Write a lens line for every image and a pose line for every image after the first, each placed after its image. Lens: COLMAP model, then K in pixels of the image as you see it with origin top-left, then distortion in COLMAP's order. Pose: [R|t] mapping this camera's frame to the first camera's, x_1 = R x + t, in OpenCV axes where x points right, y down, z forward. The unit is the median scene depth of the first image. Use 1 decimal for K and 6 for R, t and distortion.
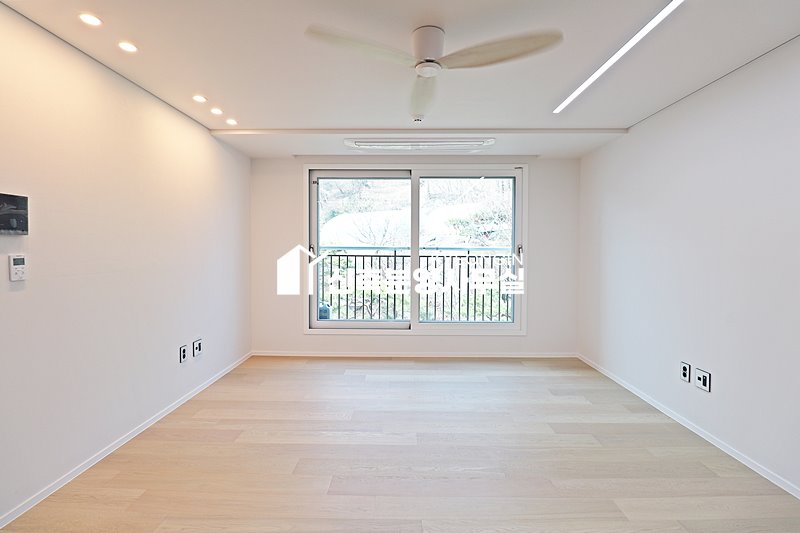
lens RADIAL K [[370.1, 0, 398.4], [0, 370.1, 255.4], [0, 0, 1]] dist [-0.005270, -0.011119]
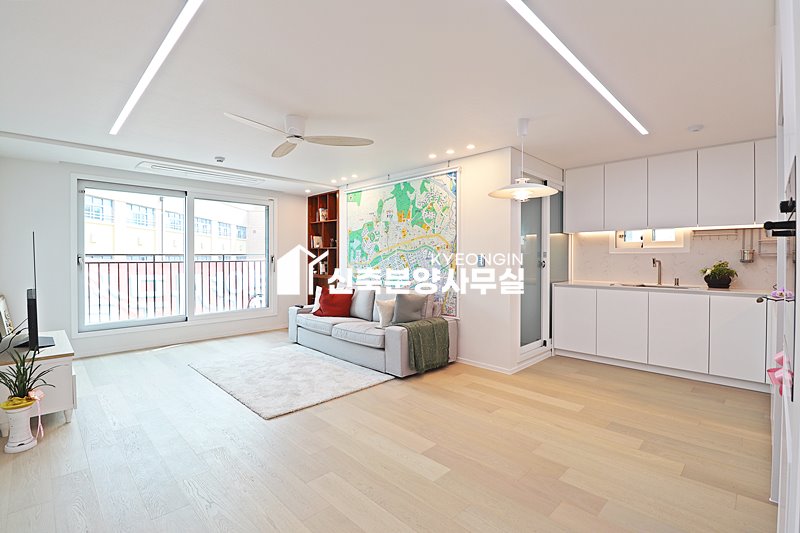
lens RADIAL K [[370.1, 0, 410.9], [0, 370.1, 261.0], [0, 0, 1]] dist [-0.005270, -0.011119]
pose [[0.688668, -0.008503, 0.725027, -0.350550], [0.014059, 0.999900, -0.001628, 0.013588], [-0.724941, 0.011314, 0.688718, -0.387661]]
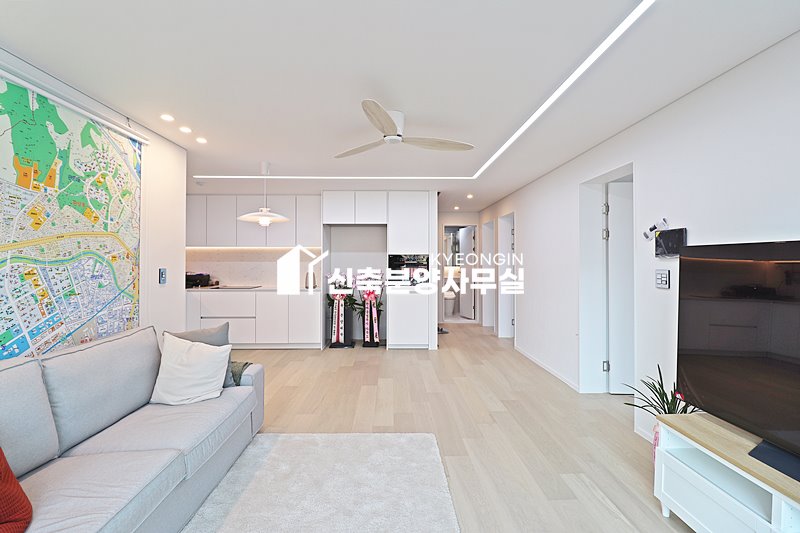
lens RADIAL K [[370.1, 0, 396.4], [0, 370.1, 259.2], [0, 0, 1]] dist [-0.005270, -0.011119]
pose [[-0.999699, -0.005190, -0.023966, 0.033740], [-0.005461, 0.999922, 0.011247, -0.031992], [0.023905, 0.011375, -0.999650, 0.935279]]
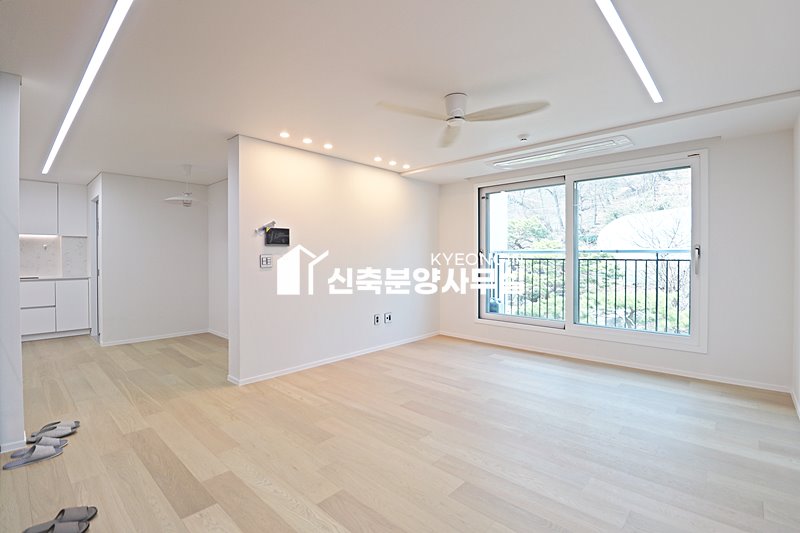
lens RADIAL K [[370.1, 0, 397.6], [0, 370.1, 257.9], [0, 0, 1]] dist [-0.005270, -0.011119]
pose [[0.743370, -0.001677, -0.668878, 0.385757], [-0.005427, 0.999949, -0.008538, 0.011488], [0.668858, 0.009977, 0.743323, -0.086210]]
